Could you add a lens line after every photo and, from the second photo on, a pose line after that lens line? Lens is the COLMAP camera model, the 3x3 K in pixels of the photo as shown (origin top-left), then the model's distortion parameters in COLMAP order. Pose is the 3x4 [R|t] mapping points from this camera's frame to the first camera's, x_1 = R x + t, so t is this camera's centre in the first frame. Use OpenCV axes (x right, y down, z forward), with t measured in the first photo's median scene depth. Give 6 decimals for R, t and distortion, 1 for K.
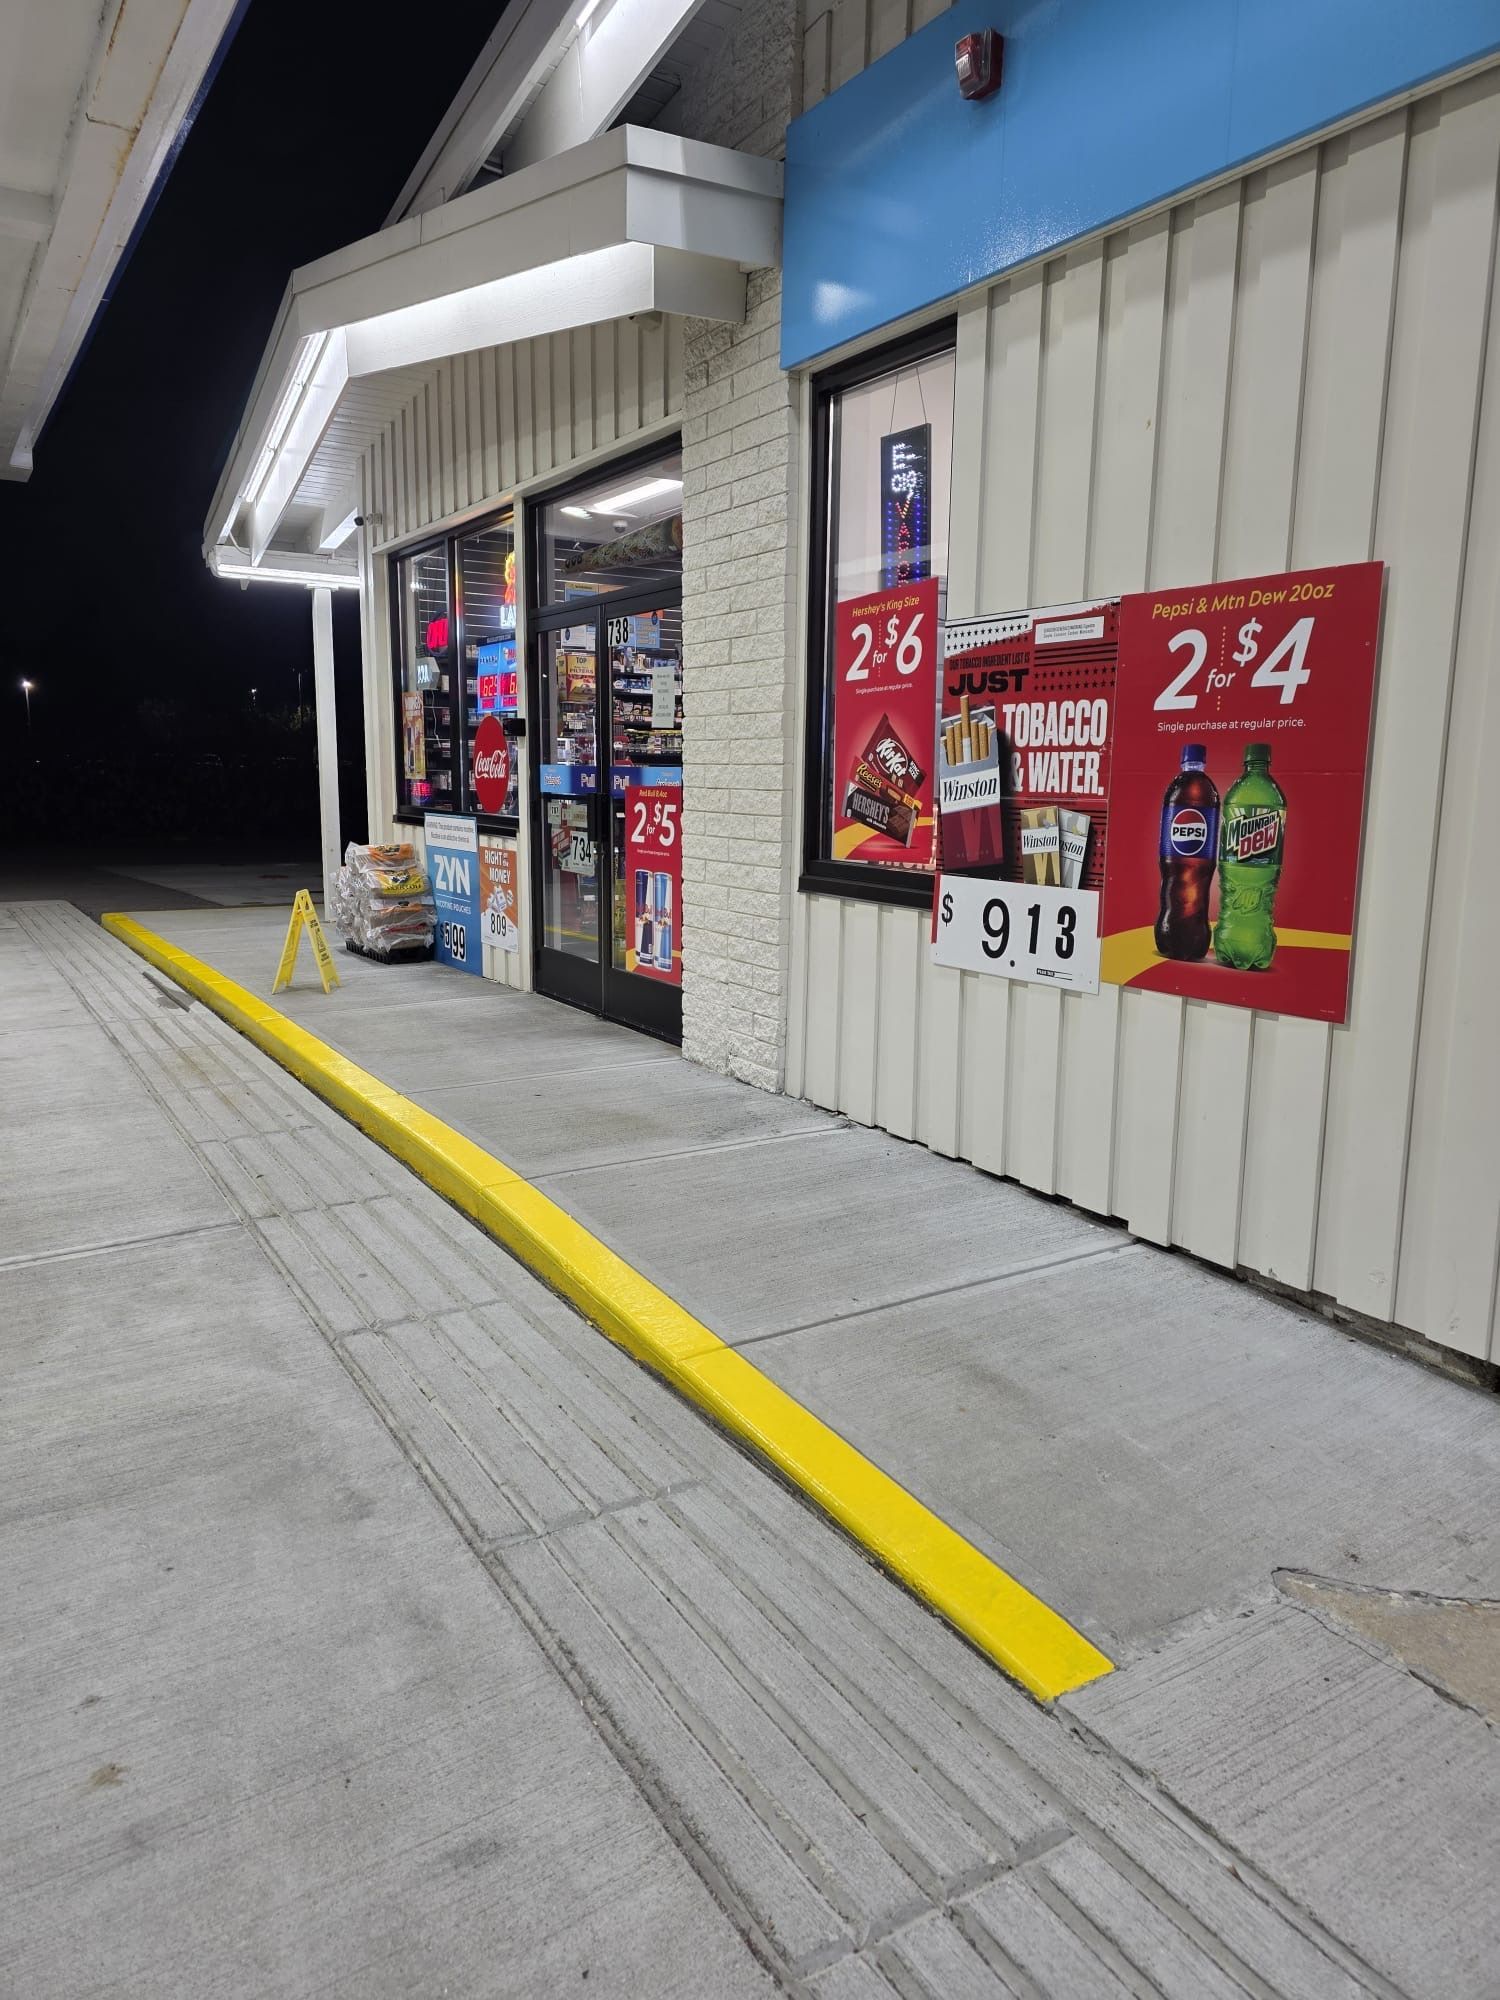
lens RADIAL K [[1324.4, 0, 750.0], [0, 1324.4, 1000.0], [0, 0, 1]] dist [0.079083, -0.046506]
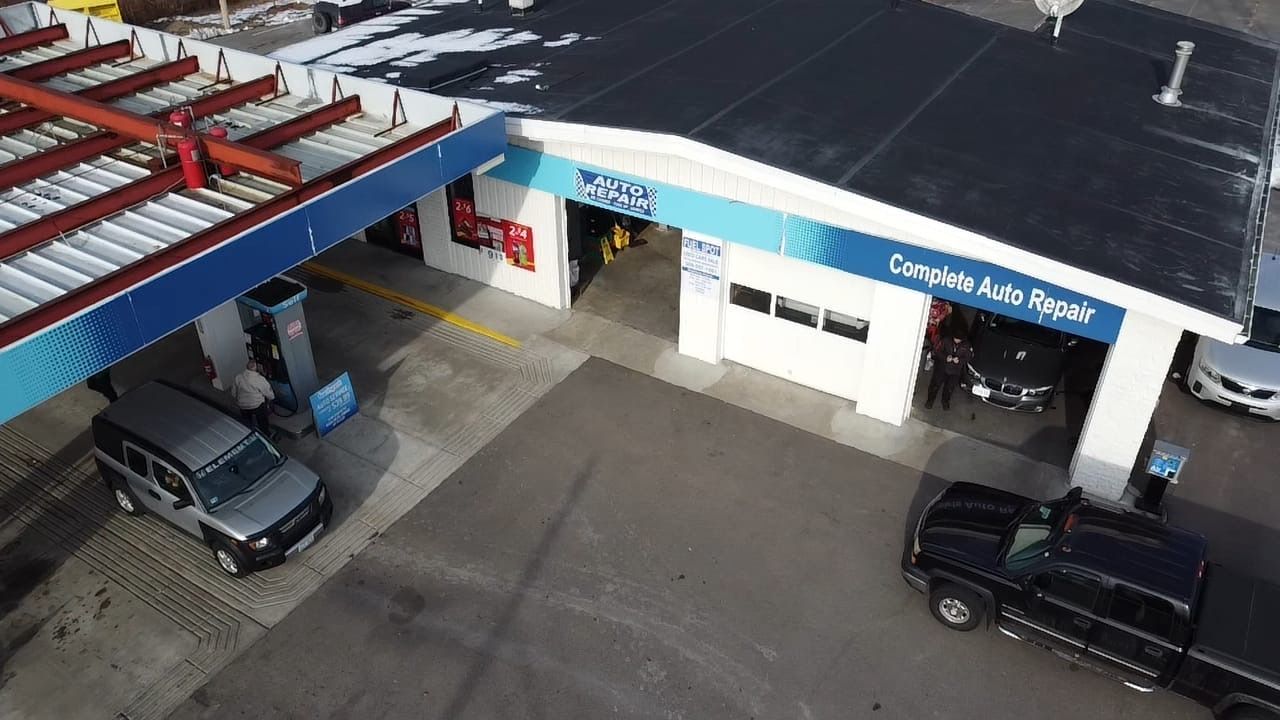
lens RADIAL K [[962.0, 0, 632.4], [0, 962.0, 357.3], [0, 0, 1]] dist [-0.004360, 0.000828]
pose [[0.898095, -0.249593, 0.362115, -1.105910], [0.084225, 0.905732, 0.415399, -1.595736], [-0.431660, -0.342569, 0.834455, -3.706792]]
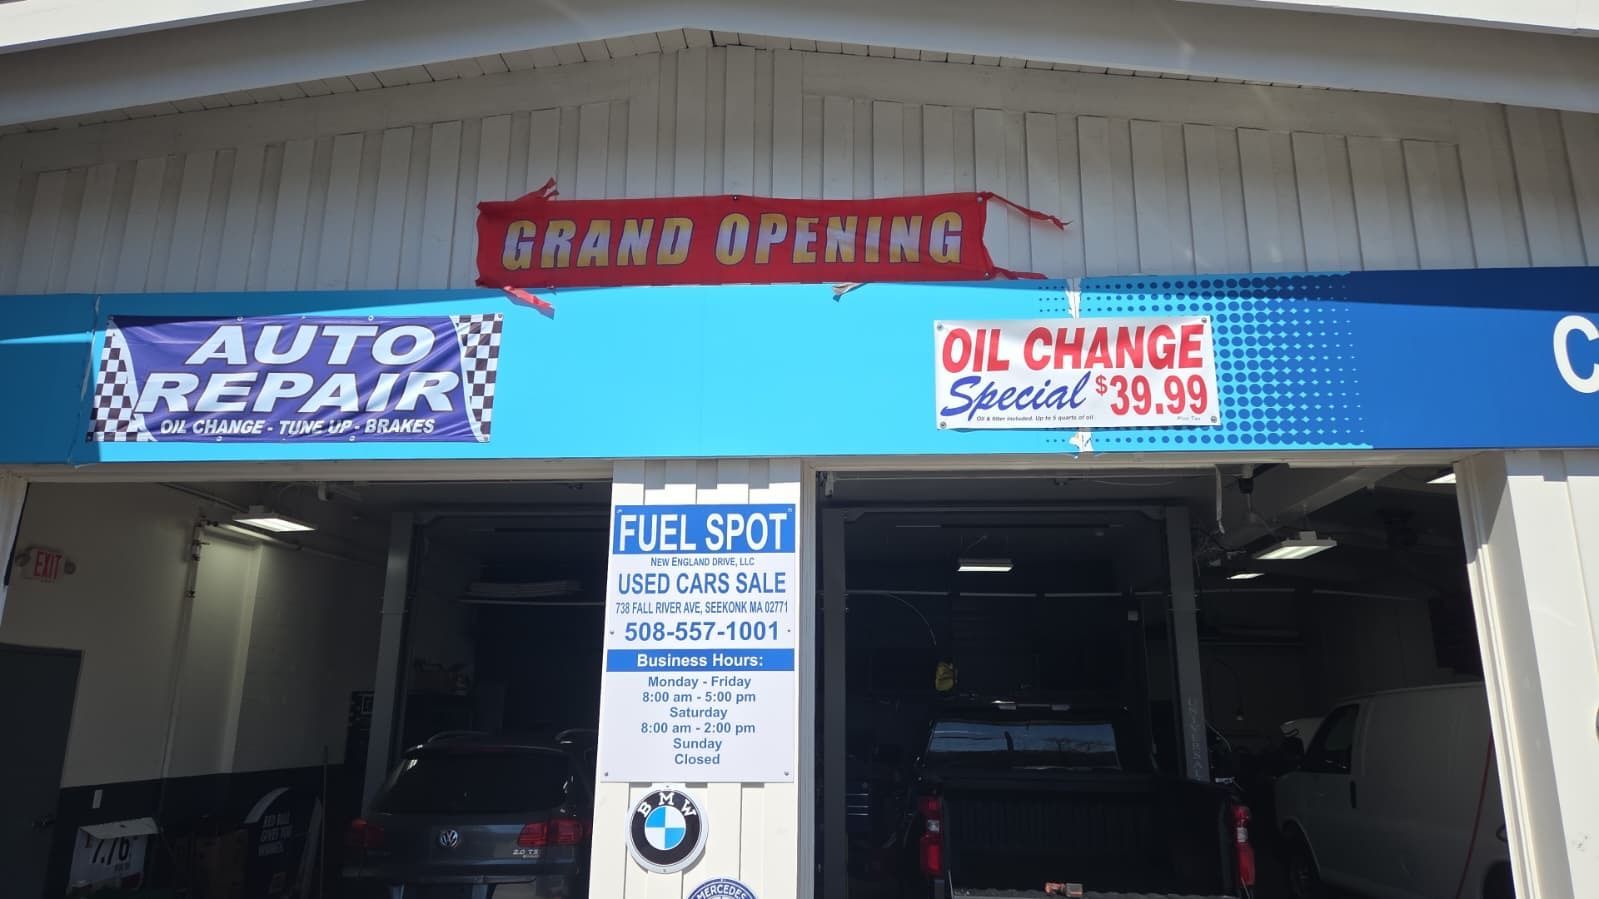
lens RADIAL K [[1228.2, 0, 800.6], [0, 1228.2, 414.7], [0, 0, 1]] dist [0.068706, -0.004865]
pose [[0.577448, 0.213337, 0.788061, -0.135857], [0.138947, 0.925495, -0.352354, 0.114602], [-0.804517, 0.312965, 0.504783, -0.869165]]
